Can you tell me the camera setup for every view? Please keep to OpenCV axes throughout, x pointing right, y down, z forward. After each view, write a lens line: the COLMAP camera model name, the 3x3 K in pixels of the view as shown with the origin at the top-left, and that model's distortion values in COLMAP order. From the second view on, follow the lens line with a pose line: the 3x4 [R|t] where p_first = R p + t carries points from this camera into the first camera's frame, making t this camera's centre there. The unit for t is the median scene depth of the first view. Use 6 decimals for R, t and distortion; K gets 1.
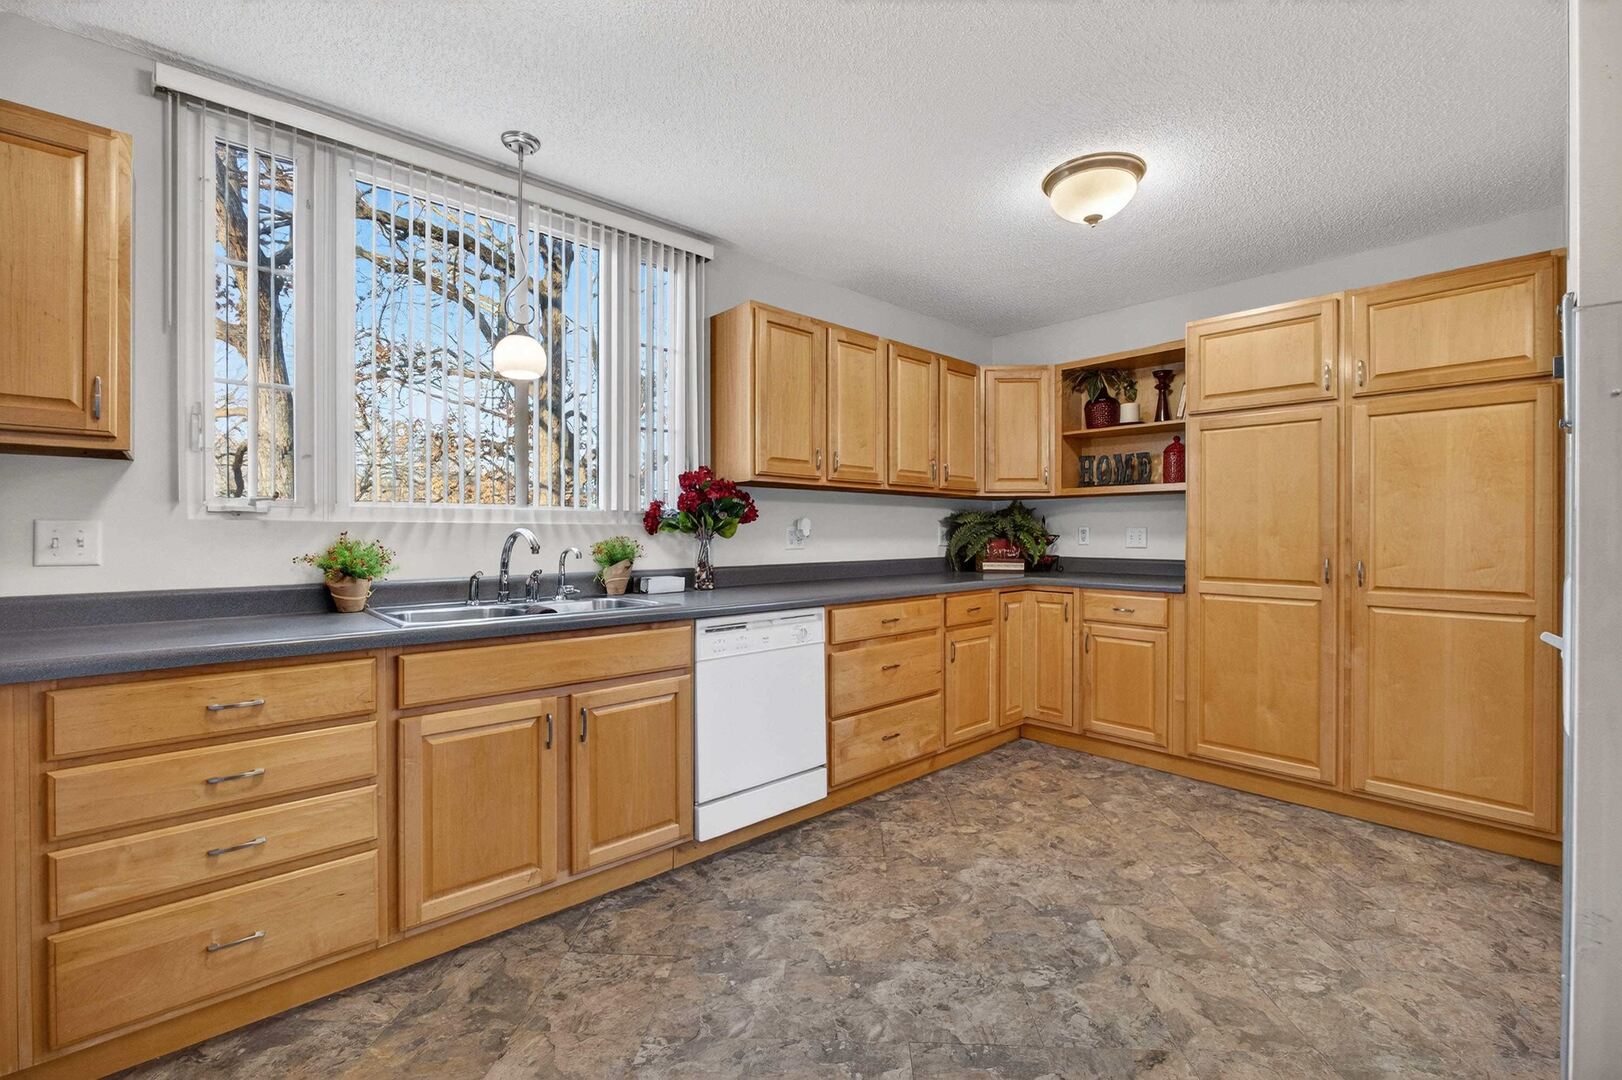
lens RADIAL K [[739.6, 0, 811.5], [0, 739.6, 535.4], [0, 0, 1]] dist [-0.008782, 0.000135]
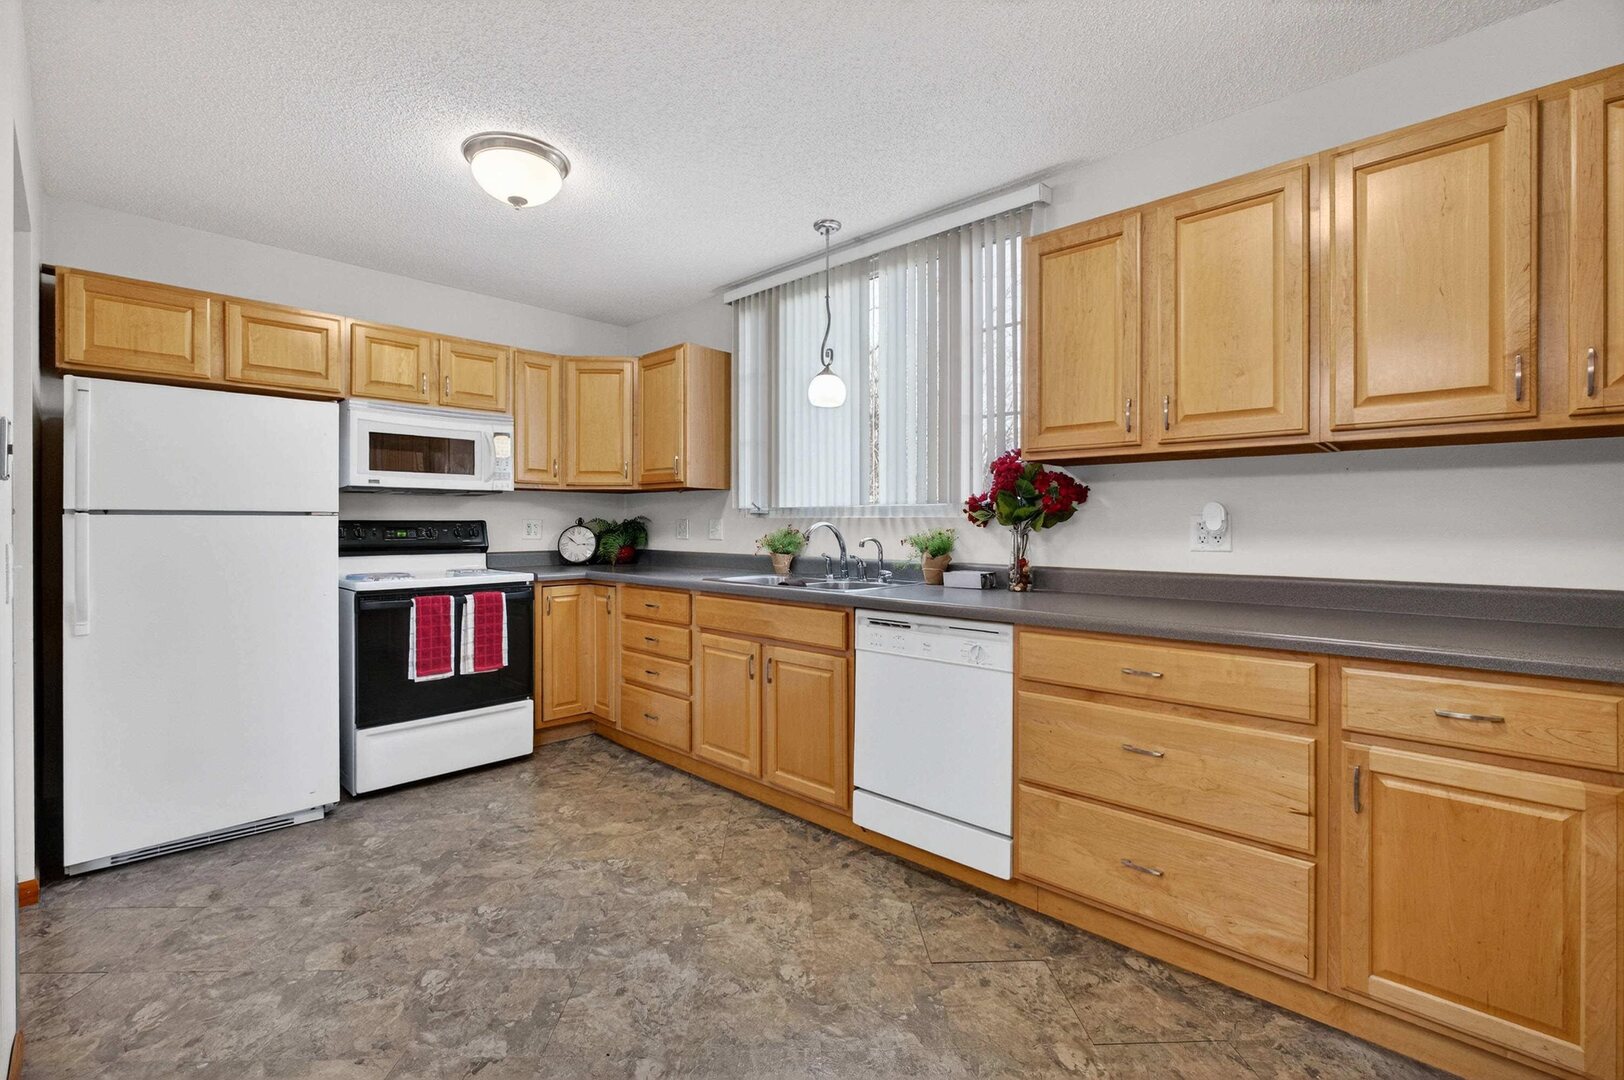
lens RADIAL K [[740.6, 0, 812.6], [0, 740.6, 530.2], [0, 0, 1]] dist [-0.008782, 0.000135]
pose [[0.021214, 0.003316, -0.999769, 0.880538], [-0.009497, 0.999950, 0.003115, 0.001882], [0.999730, 0.009429, 0.021244, 0.912852]]
